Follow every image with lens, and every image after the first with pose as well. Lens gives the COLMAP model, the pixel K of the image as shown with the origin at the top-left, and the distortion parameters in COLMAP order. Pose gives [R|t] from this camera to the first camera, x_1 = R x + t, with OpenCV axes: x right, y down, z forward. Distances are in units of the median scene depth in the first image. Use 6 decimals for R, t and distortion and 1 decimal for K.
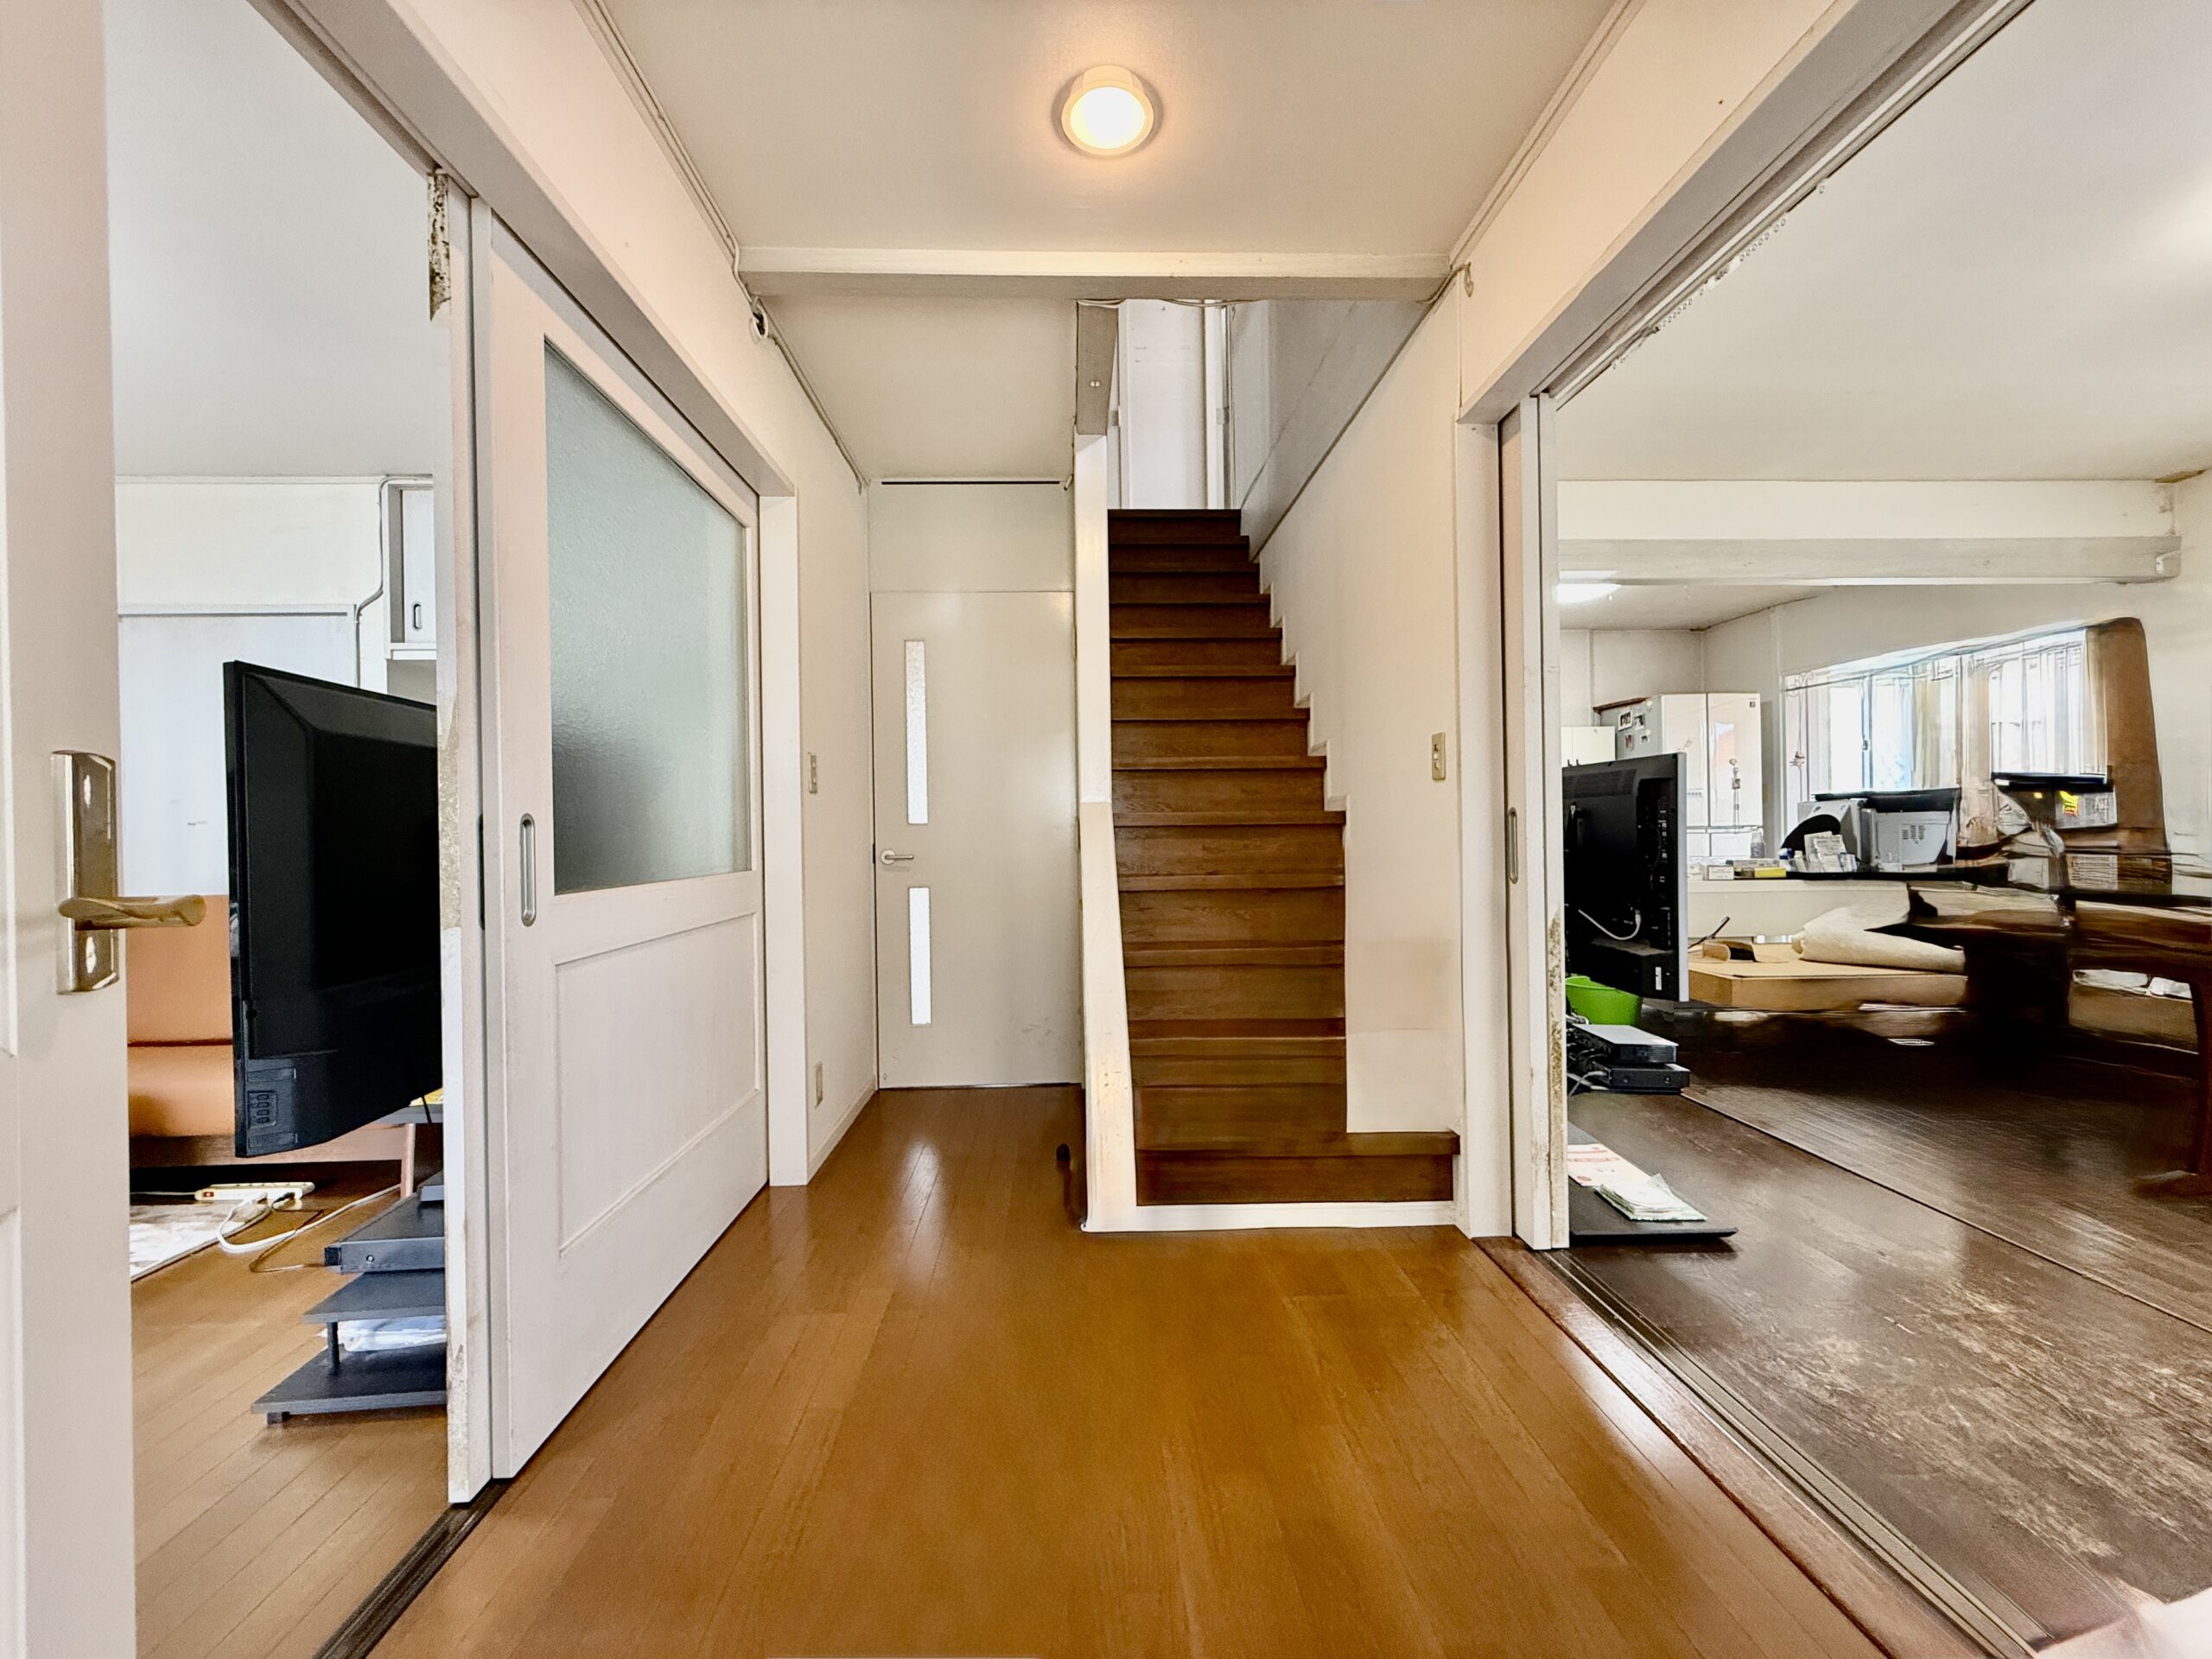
lens RADIAL K [[882.1, 0, 1109.8], [0, 882.1, 835.6], [0, 0, 1]] dist [0.000187, 0.000191]
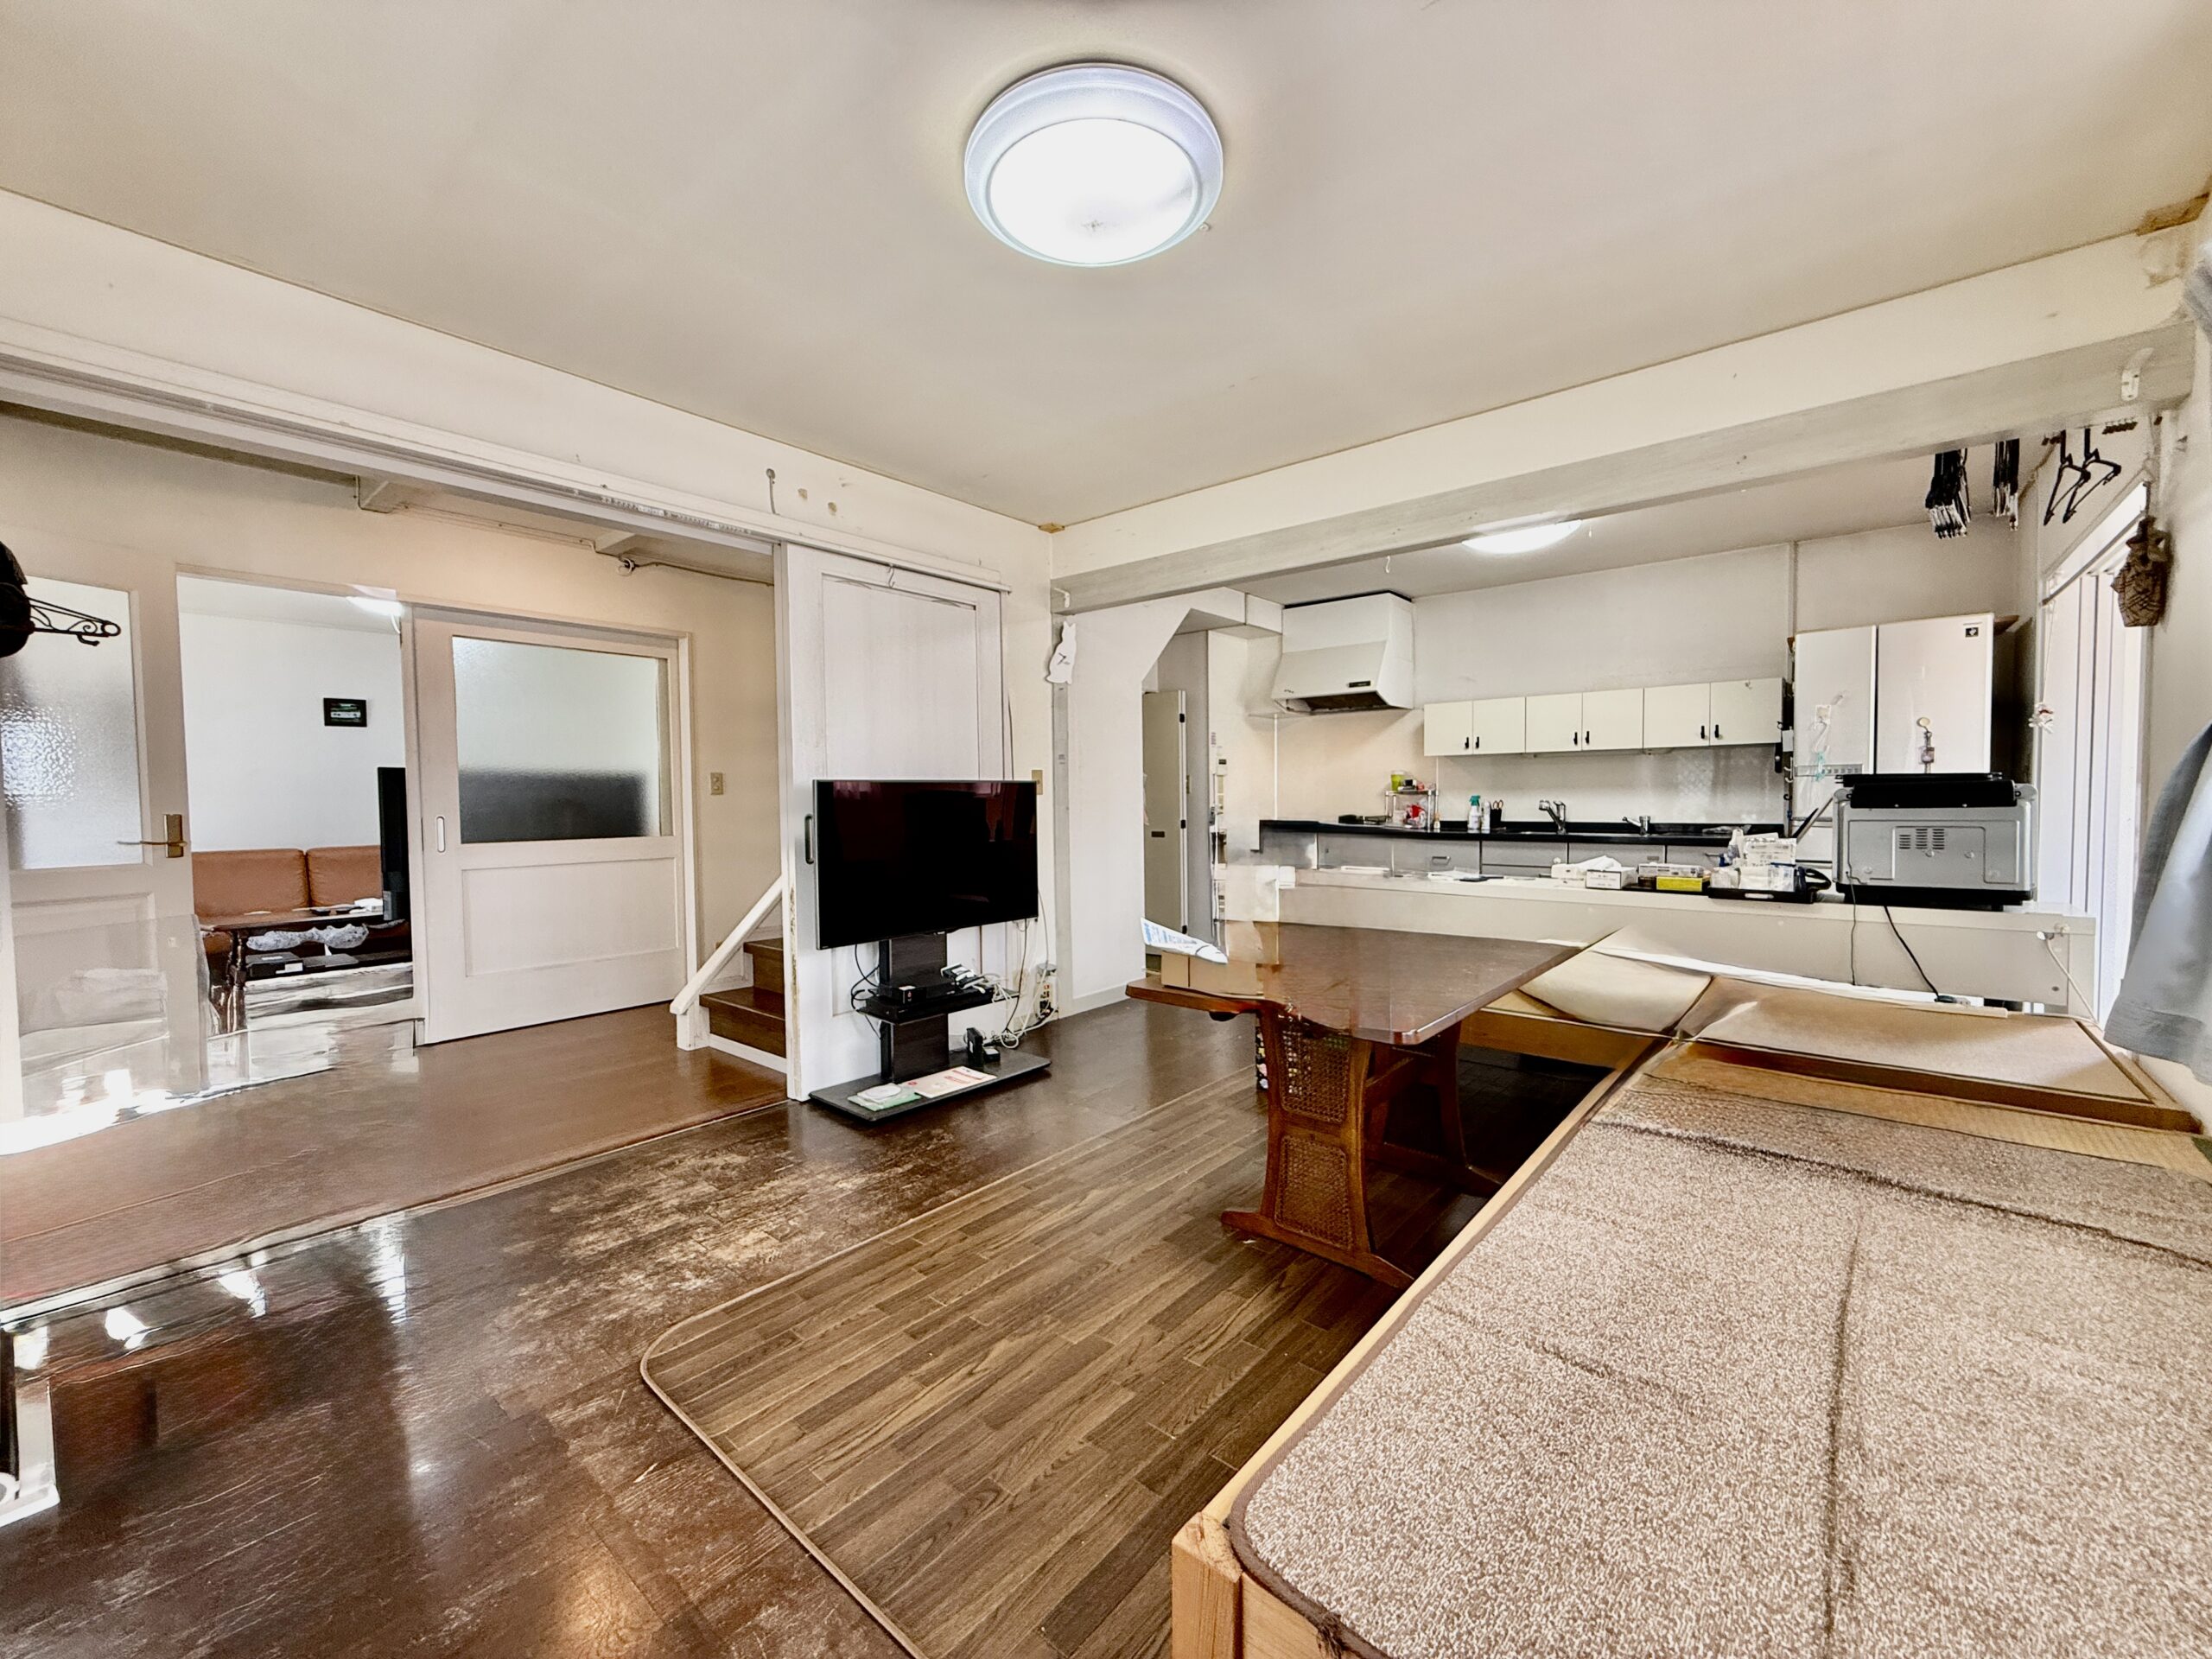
lens RADIAL K [[885.6, 0, 1103.3], [0, 885.6, 831.3], [0, 0, 1]] dist [-0.000926, 0.000686]
pose [[0.739181, 0.034506, -0.672622, 1.030649], [-0.004885, 0.998935, 0.045877, -0.041130], [0.673489, -0.030625, 0.738563, 0.120559]]
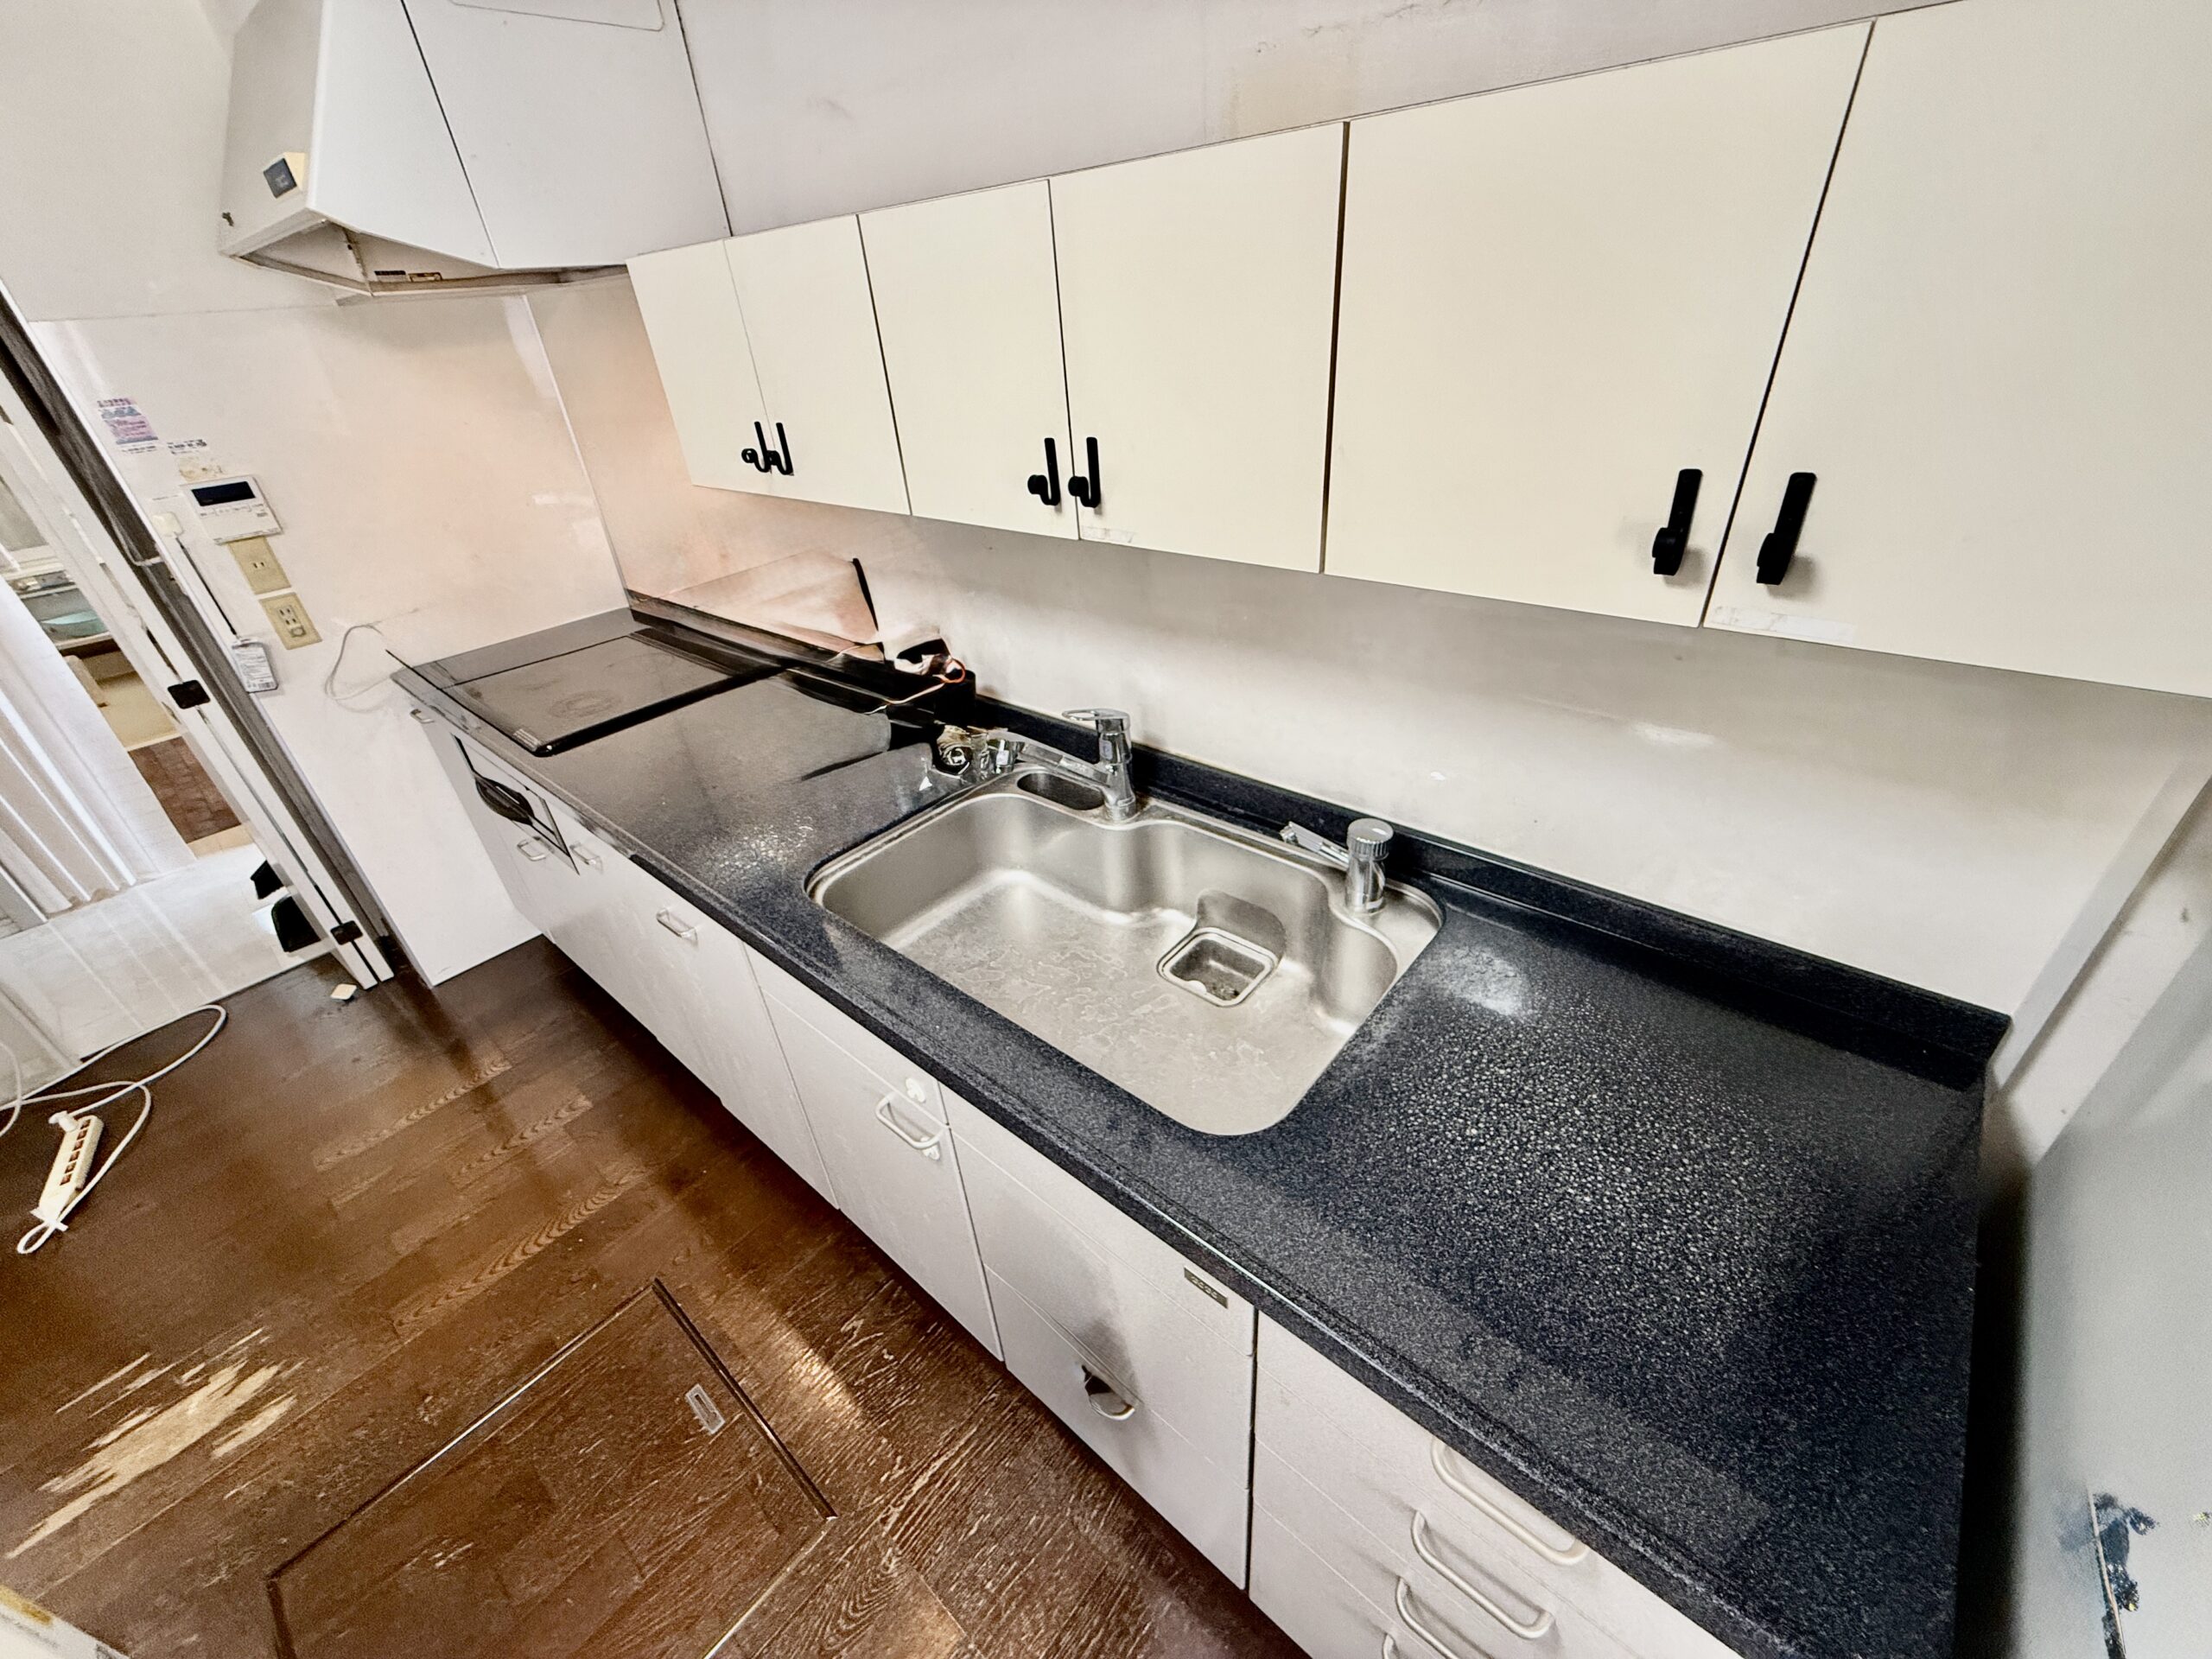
lens RADIAL K [[885.6, 0, 1103.3], [0, 885.6, 831.3], [0, 0, 1]] dist [-0.000926, 0.000686]
pose [[0.718867, 0.332850, -0.610279, 0.858569], [0.056906, 0.846790, 0.528875, -0.166723], [0.692815, -0.414919, 0.589788, 1.384094]]
